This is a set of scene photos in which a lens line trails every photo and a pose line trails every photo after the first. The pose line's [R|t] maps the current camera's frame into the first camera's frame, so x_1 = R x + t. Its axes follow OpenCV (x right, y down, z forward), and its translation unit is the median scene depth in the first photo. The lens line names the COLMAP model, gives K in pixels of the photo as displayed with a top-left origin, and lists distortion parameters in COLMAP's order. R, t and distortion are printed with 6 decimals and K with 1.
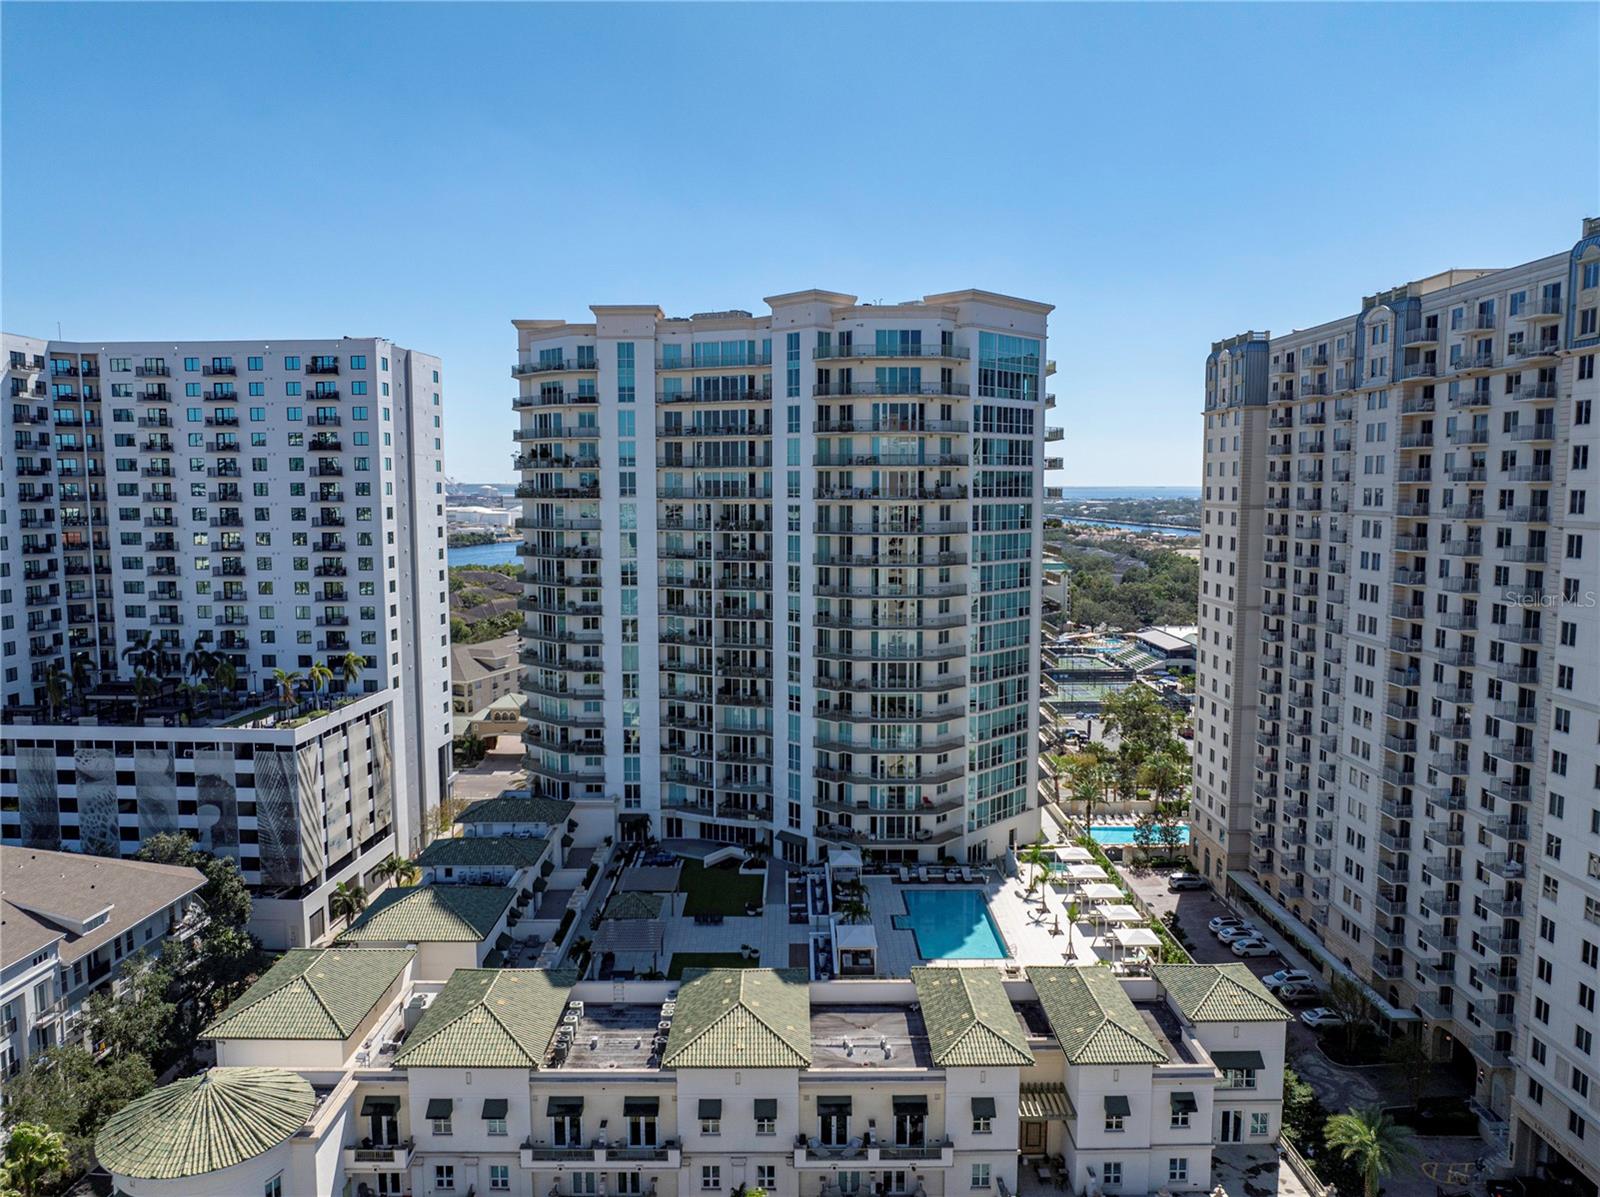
lens RADIAL K [[1127.2, 0, 811.8], [0, 1127.2, 598.9], [0, 0, 1]] dist [-0.038294, 0.021461]
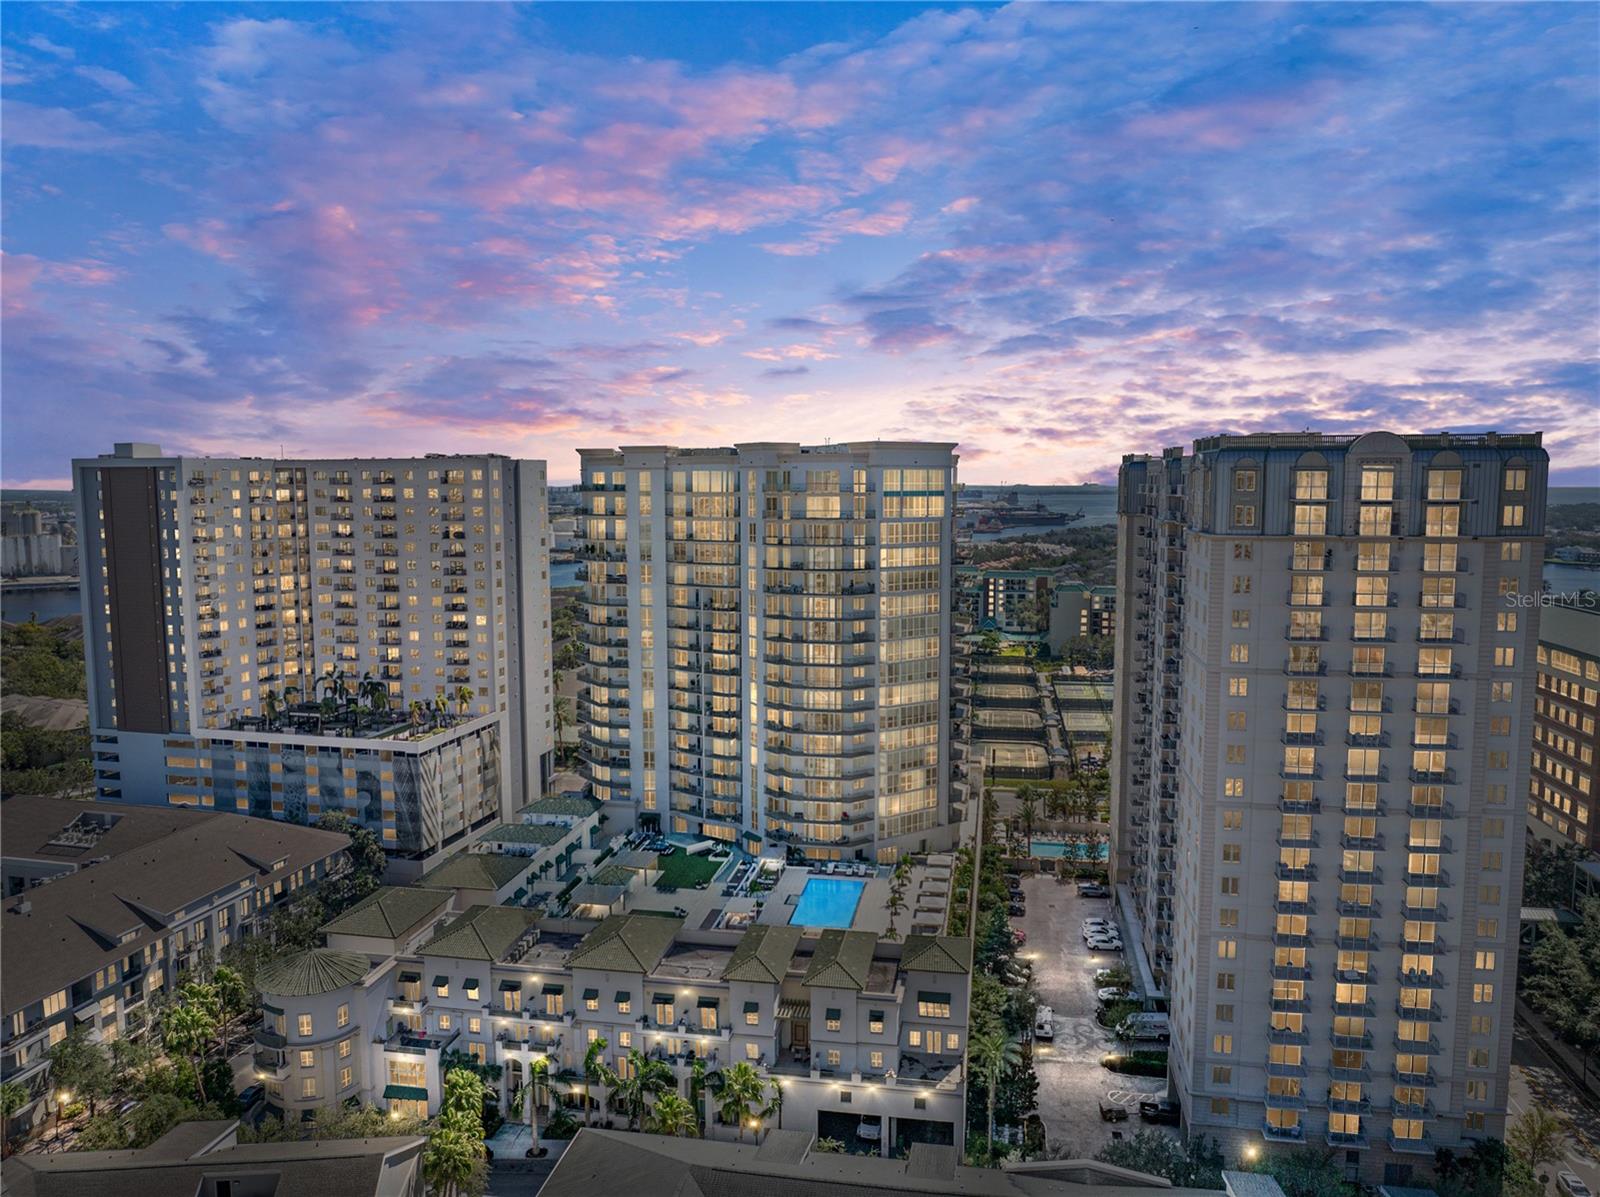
lens RADIAL K [[1127.2, 0, 814.4], [0, 1127.2, 596.4], [0, 0, 1]] dist [-0.038294, 0.021461]
pose [[0.983286, 0.017058, -0.181266, 0.294046], [-0.017119, 0.999853, 0.001229, -0.080938], [0.181260, 0.001894, 0.983433, -0.324865]]
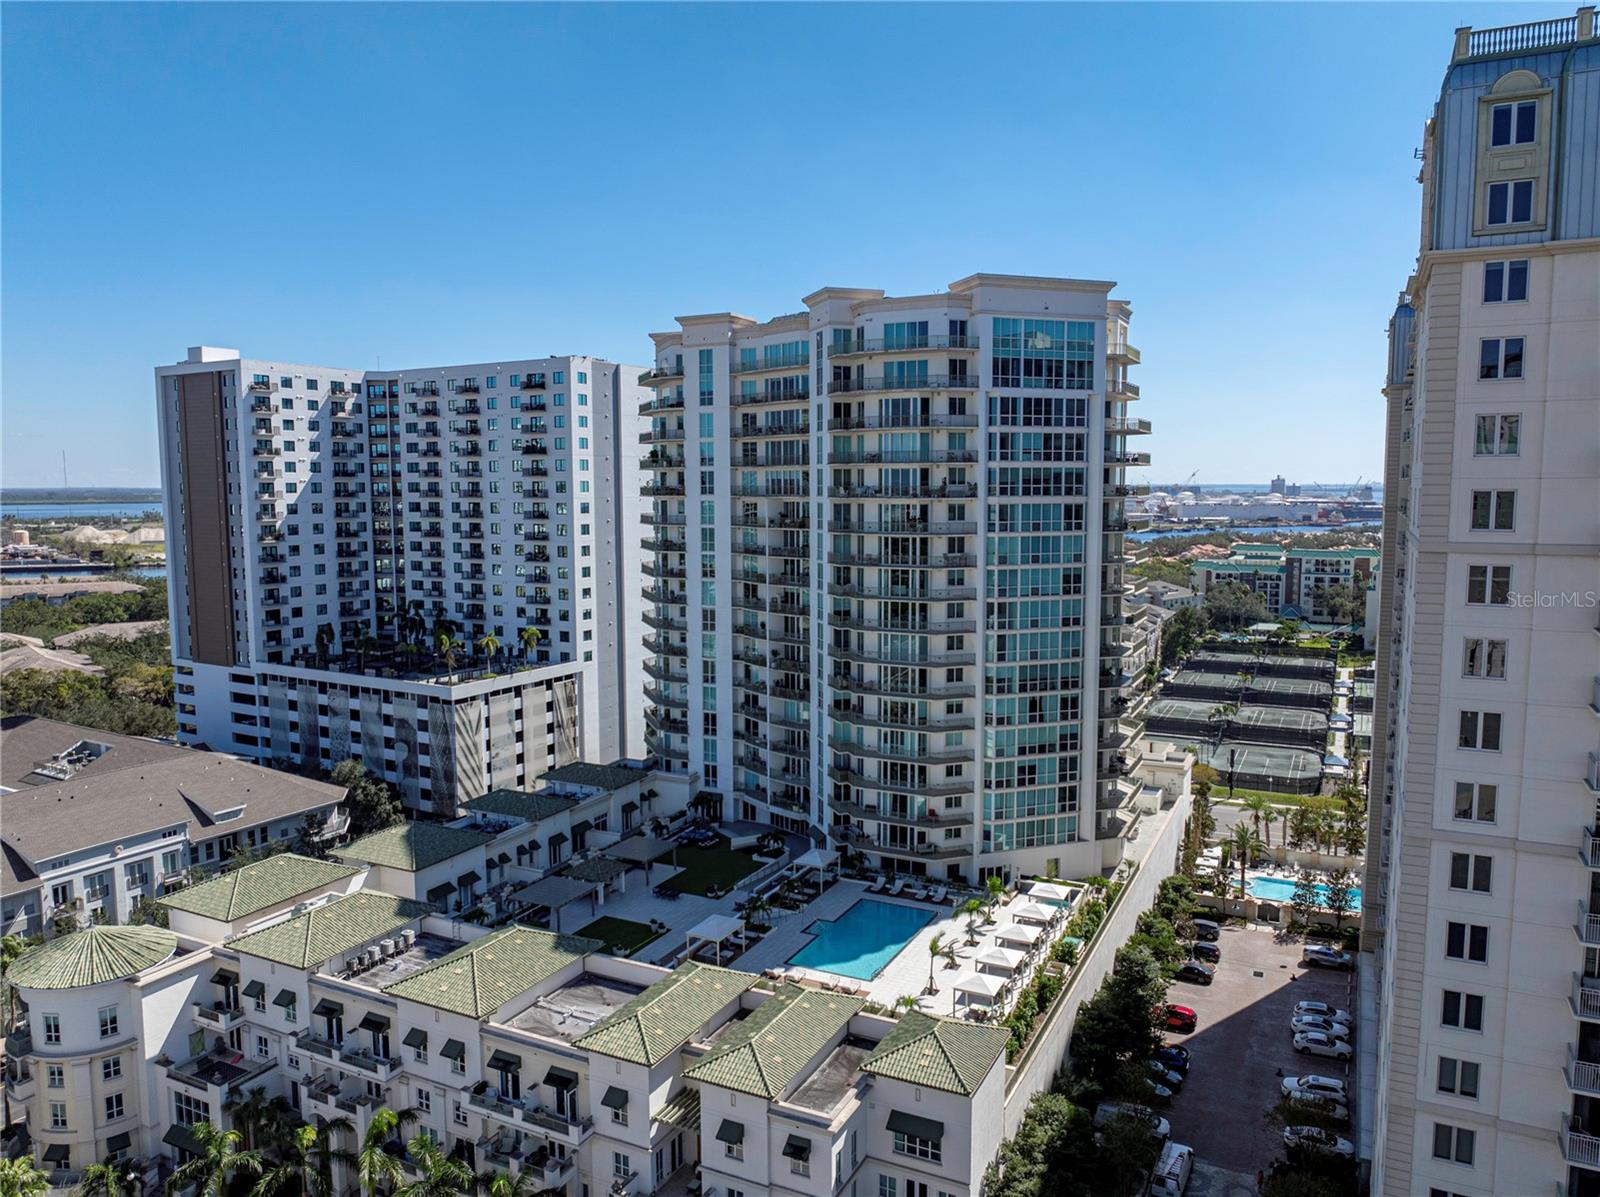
lens RADIAL K [[1127.2, 0, 809.5], [0, 1127.2, 600.4], [0, 0, 1]] dist [-0.038294, 0.021461]
pose [[0.889786, 0.044729, -0.454180, 0.417342], [-0.042899, 0.998977, 0.014339, -0.010037], [0.454357, 0.006726, 0.890794, 0.096044]]
